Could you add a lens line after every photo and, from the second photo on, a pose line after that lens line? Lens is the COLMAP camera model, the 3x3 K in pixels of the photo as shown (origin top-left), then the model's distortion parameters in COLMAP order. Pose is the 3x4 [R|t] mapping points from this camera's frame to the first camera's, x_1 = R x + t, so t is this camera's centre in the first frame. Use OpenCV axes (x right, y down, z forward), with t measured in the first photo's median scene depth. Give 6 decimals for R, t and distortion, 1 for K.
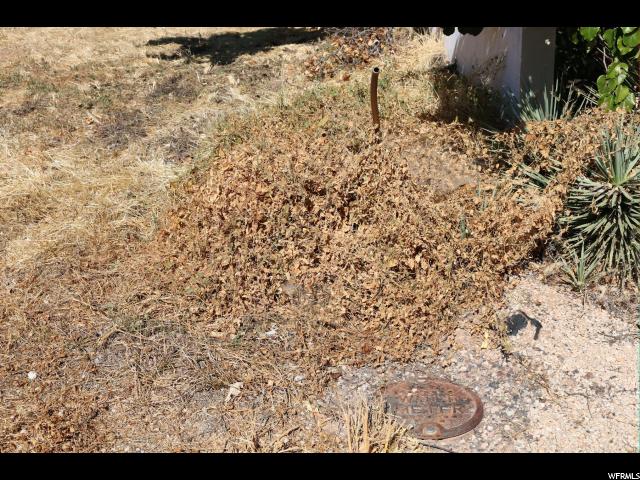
lens RADIAL K [[921.8, 0, 320.0], [0, 921.8, 240.0], [0, 0, 1]] dist [-0.057604, -0.010836]
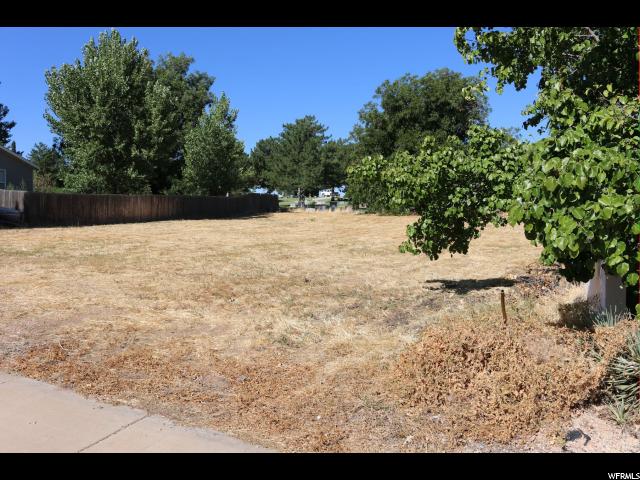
lens RADIAL K [[556.8, 0, 320.0], [0, 556.8, 240.0], [0, 0, 1]] dist [-0.122665, 0.009440]
pose [[0.906082, 0.033696, -0.421758, 0.187877], [-0.158438, 0.951316, -0.264375, 0.081669], [0.392317, 0.306368, 0.867310, -0.207267]]
